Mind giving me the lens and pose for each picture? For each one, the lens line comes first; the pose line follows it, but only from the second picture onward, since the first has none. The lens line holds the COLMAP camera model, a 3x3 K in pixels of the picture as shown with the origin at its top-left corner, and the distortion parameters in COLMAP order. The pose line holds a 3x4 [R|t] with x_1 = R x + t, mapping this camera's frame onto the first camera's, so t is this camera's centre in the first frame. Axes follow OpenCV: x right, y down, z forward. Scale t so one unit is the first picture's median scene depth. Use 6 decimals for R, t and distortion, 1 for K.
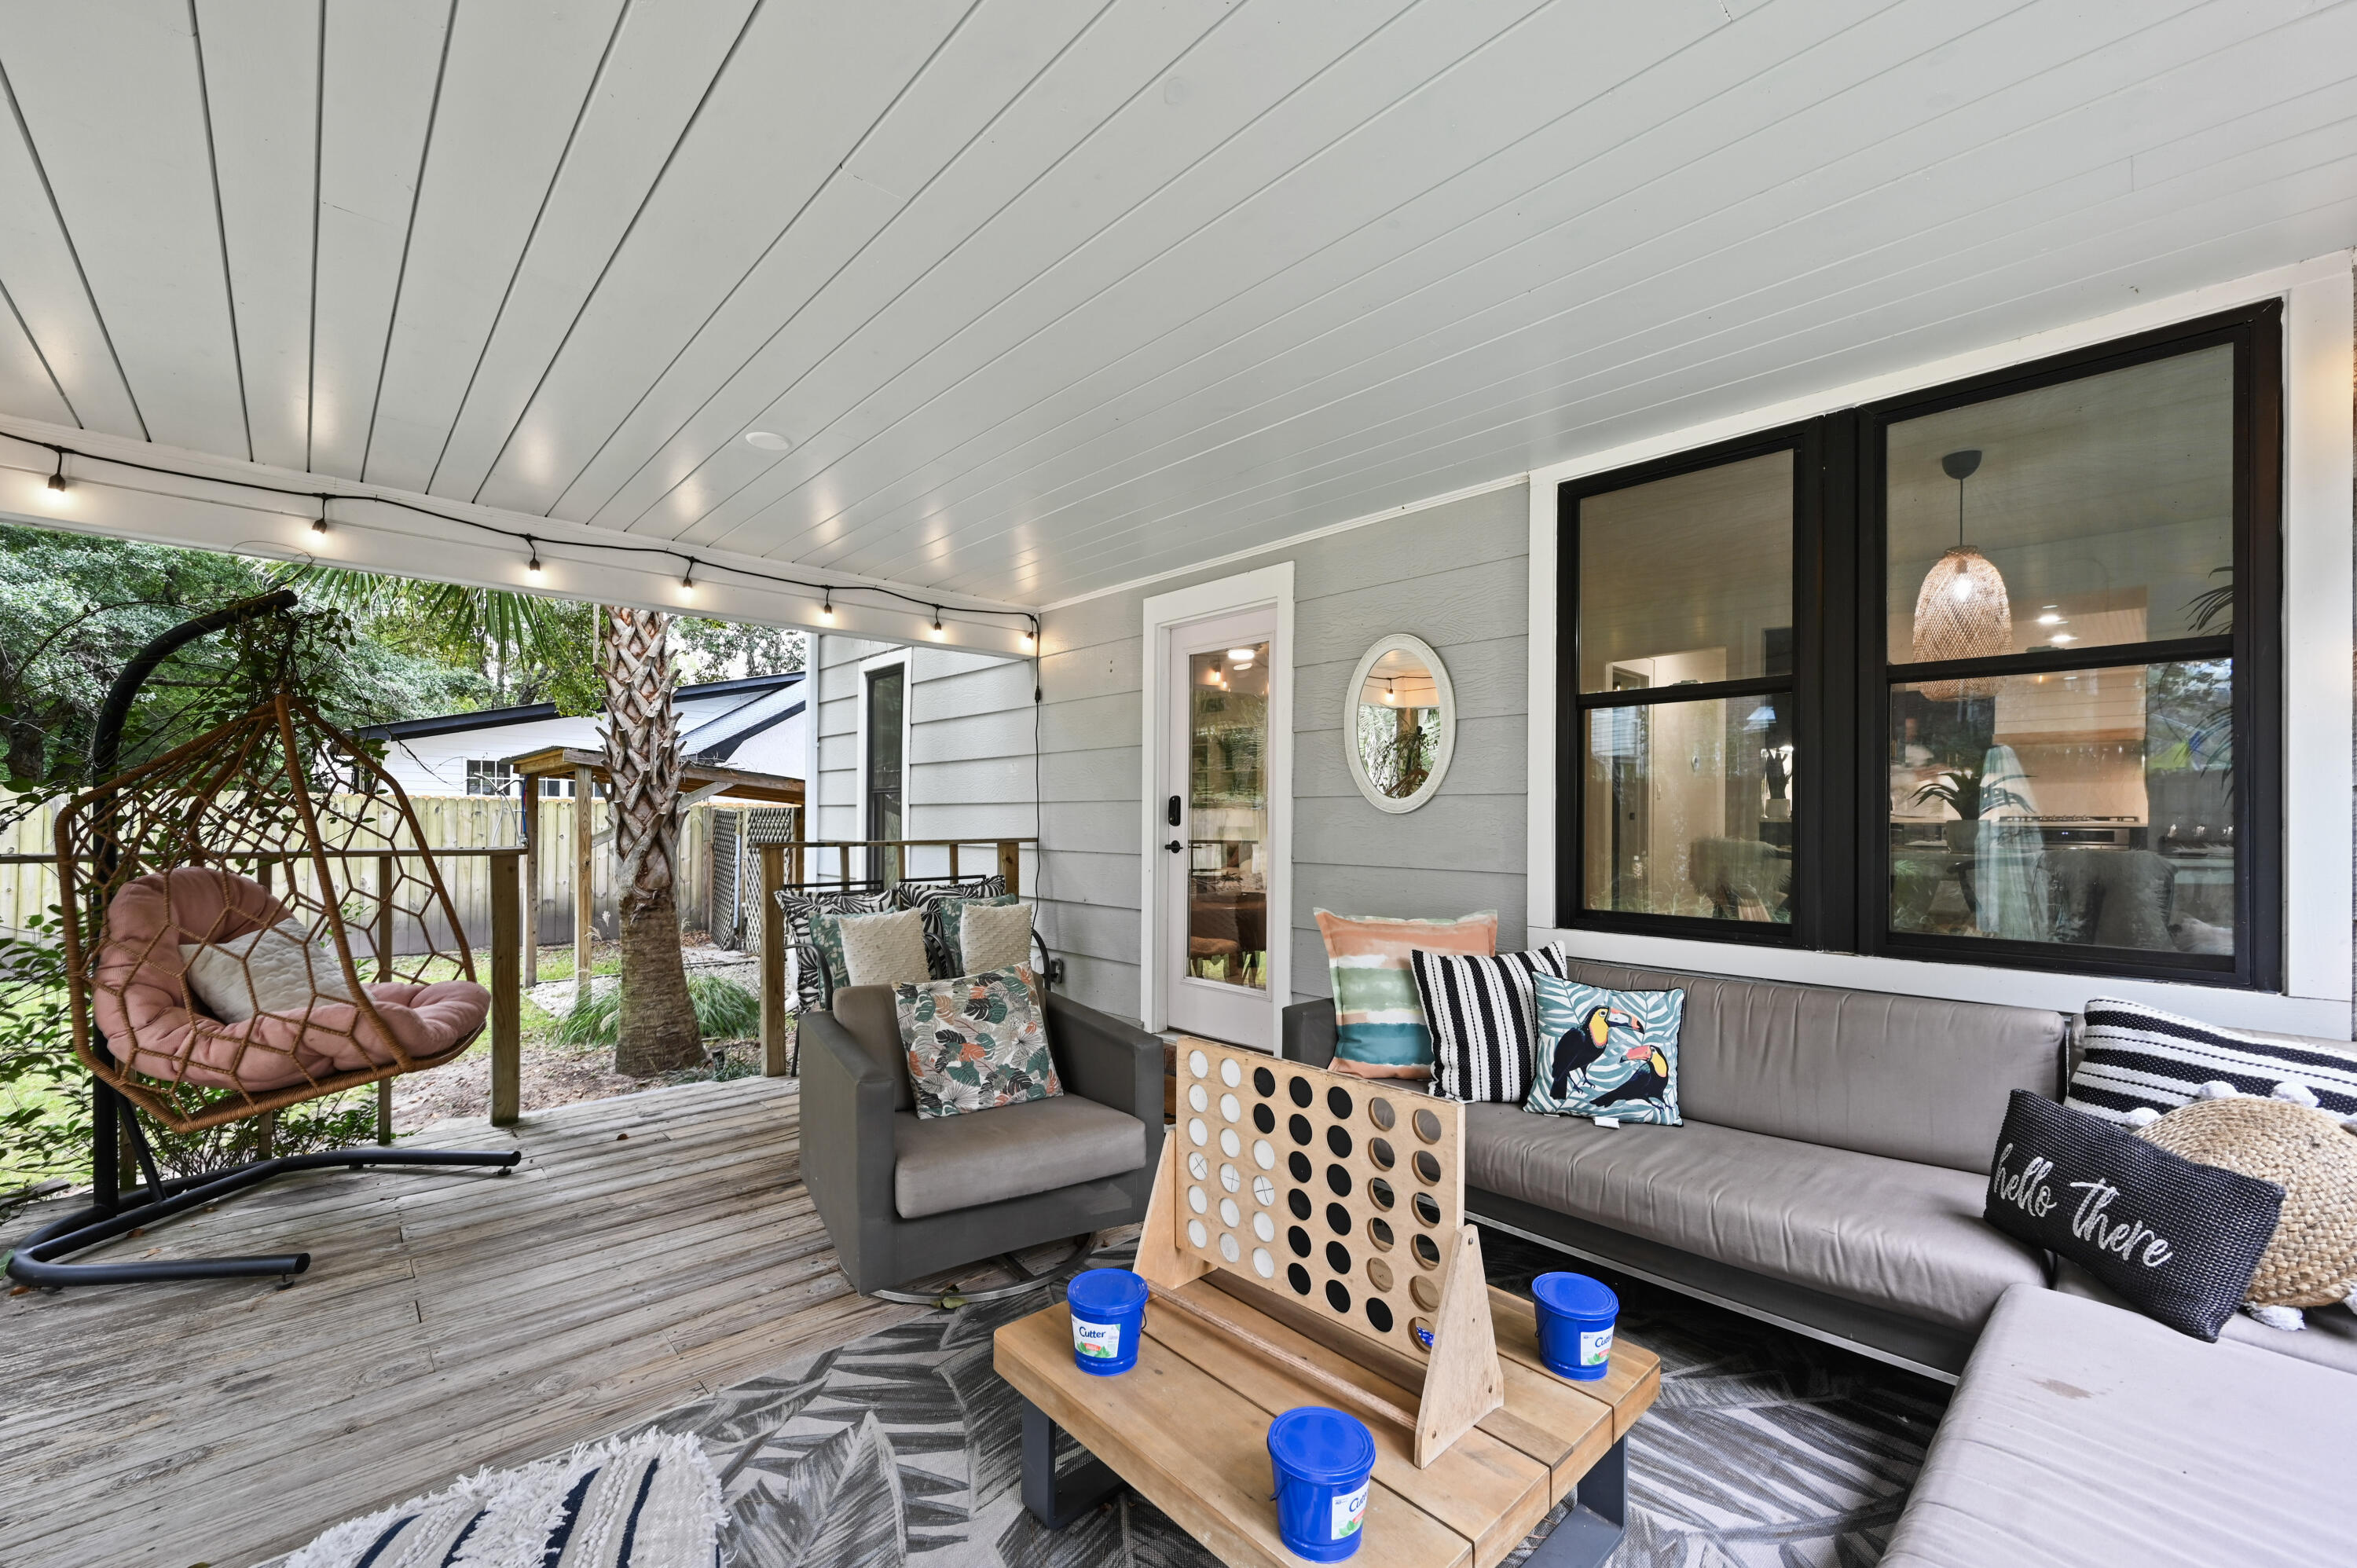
lens RADIAL K [[950.3, 0, 1179.2], [0, 950.3, 808.9], [0, 0, 1]] dist [0.000104, 0.000110]
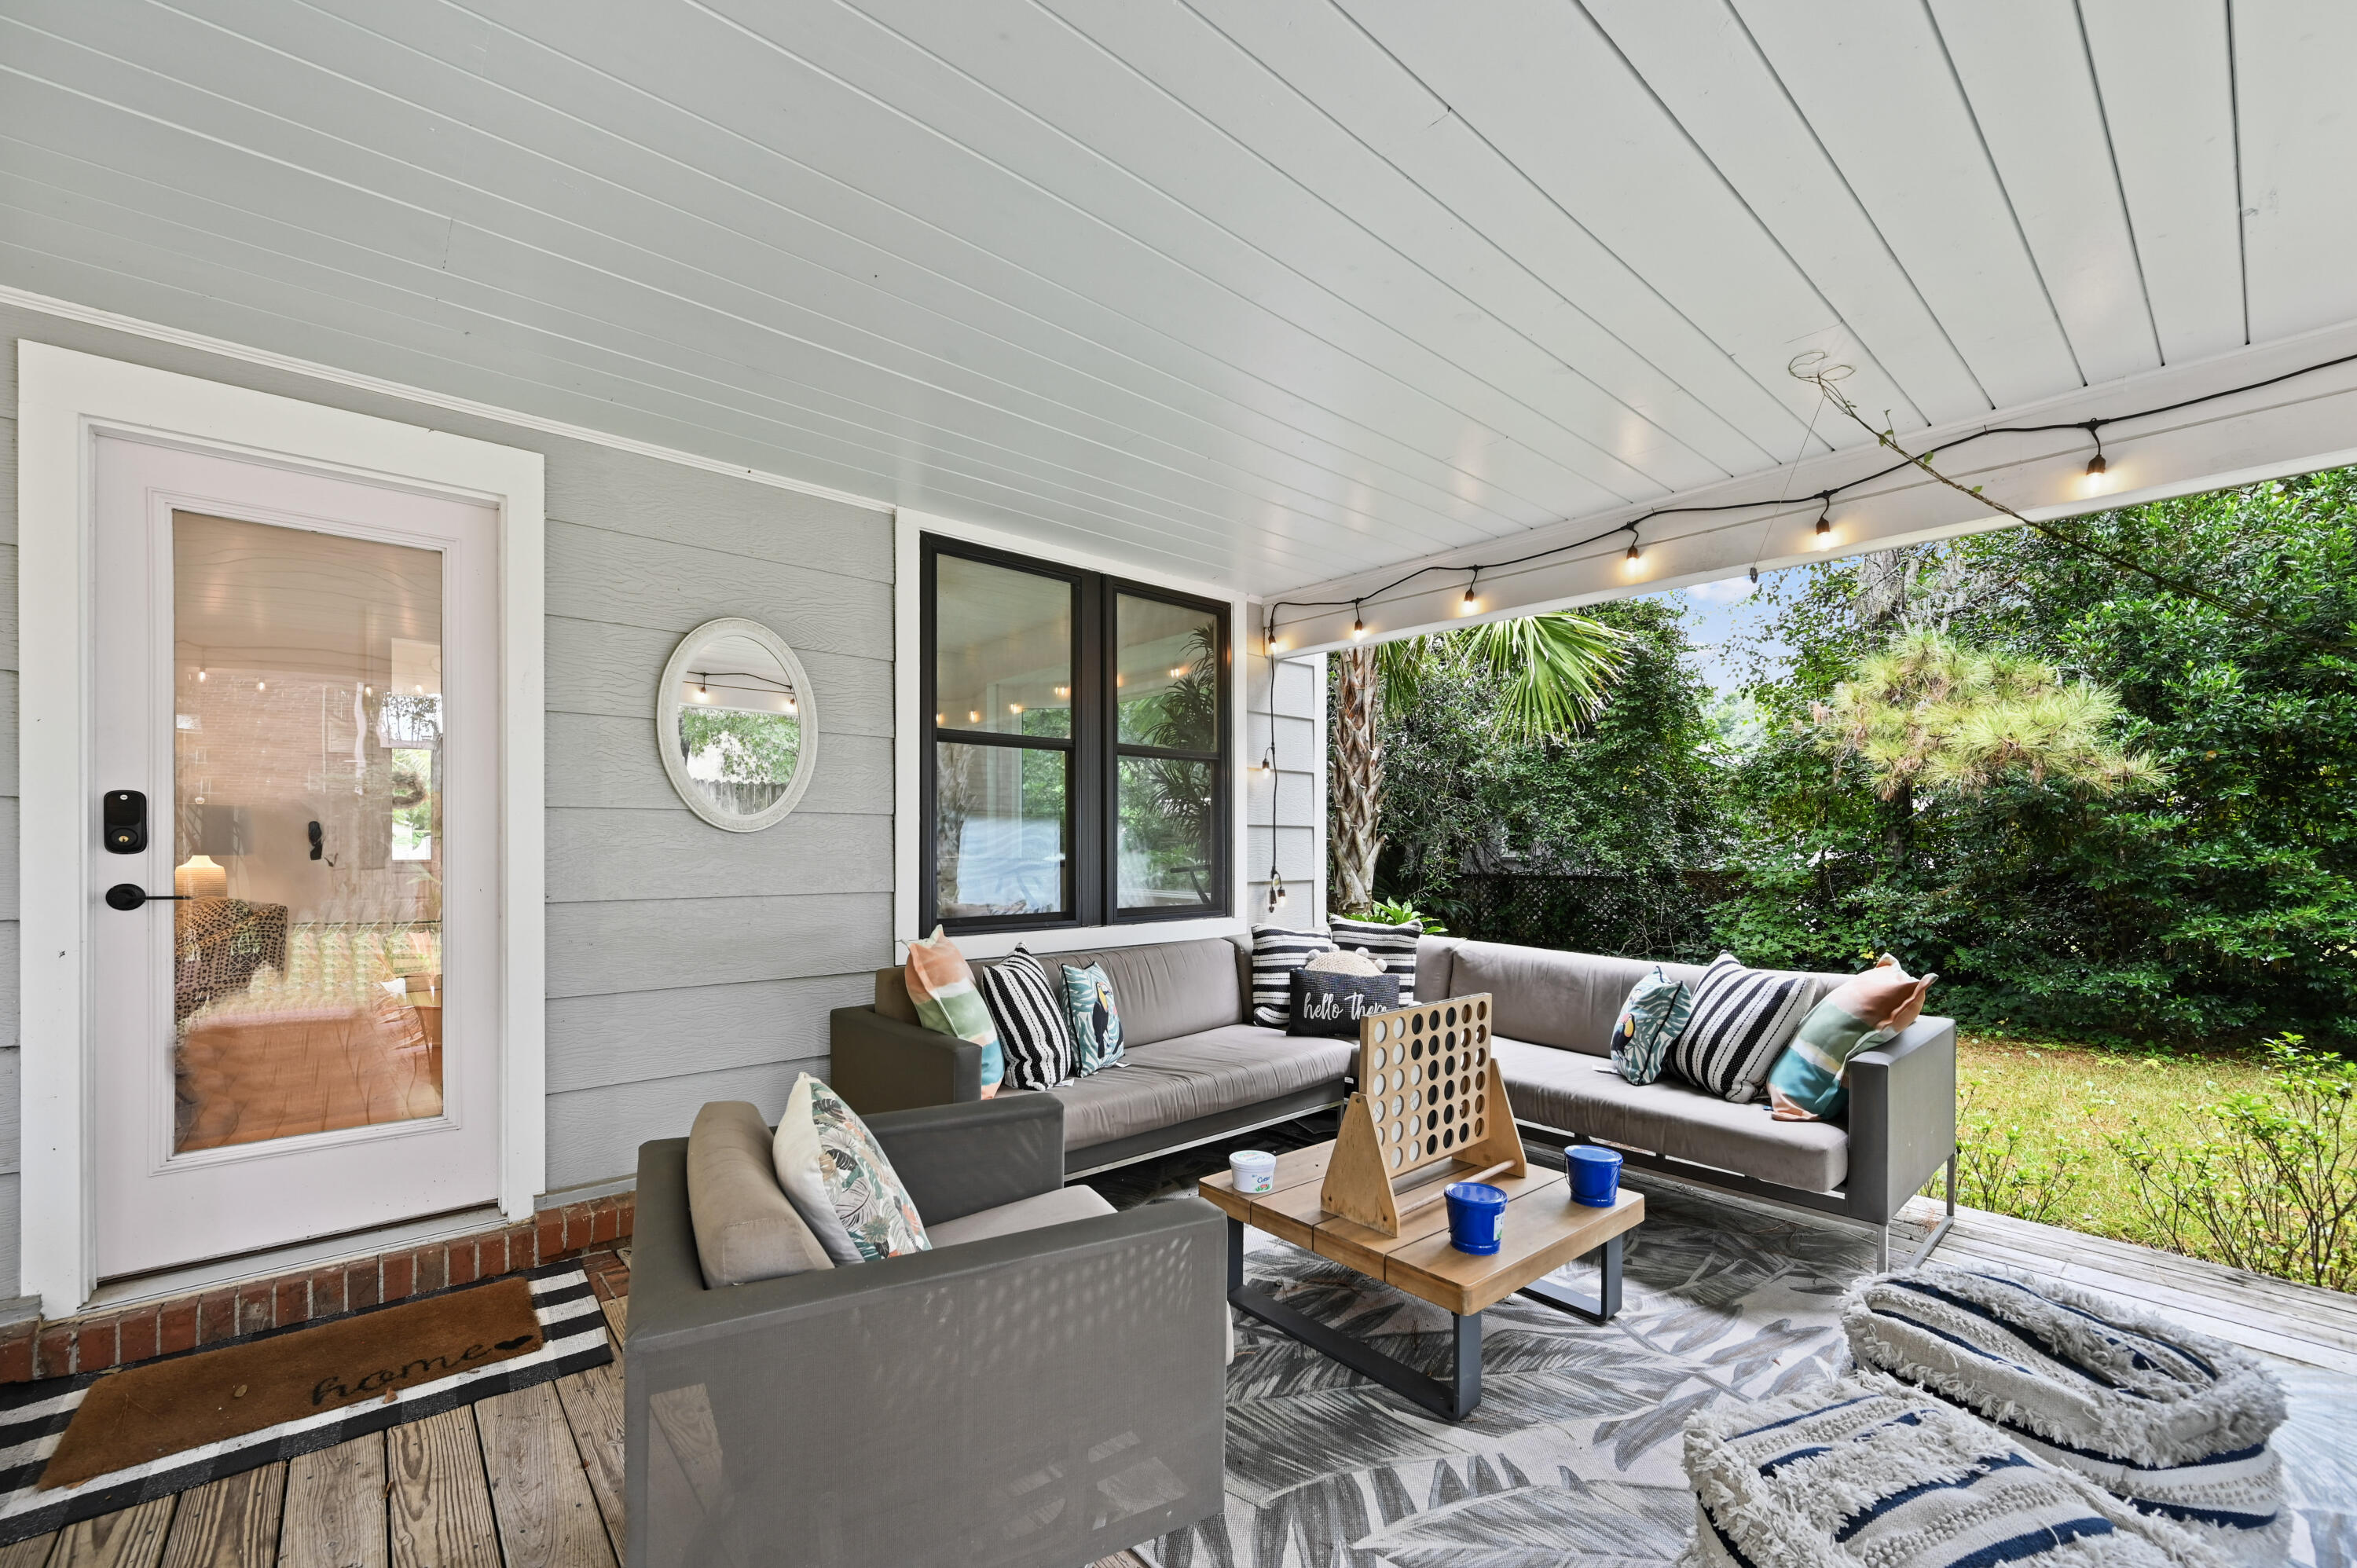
lens RADIAL K [[950.3, 0, 1195.6], [0, 950.3, 838.8], [0, 0, 1]] dist [0.000104, 0.000110]
pose [[0.027704, -0.002269, 0.999614, -1.145771], [-0.011459, 0.999931, 0.002588, 0.007089], [-0.999550, -0.011526, 0.027676, 1.100832]]
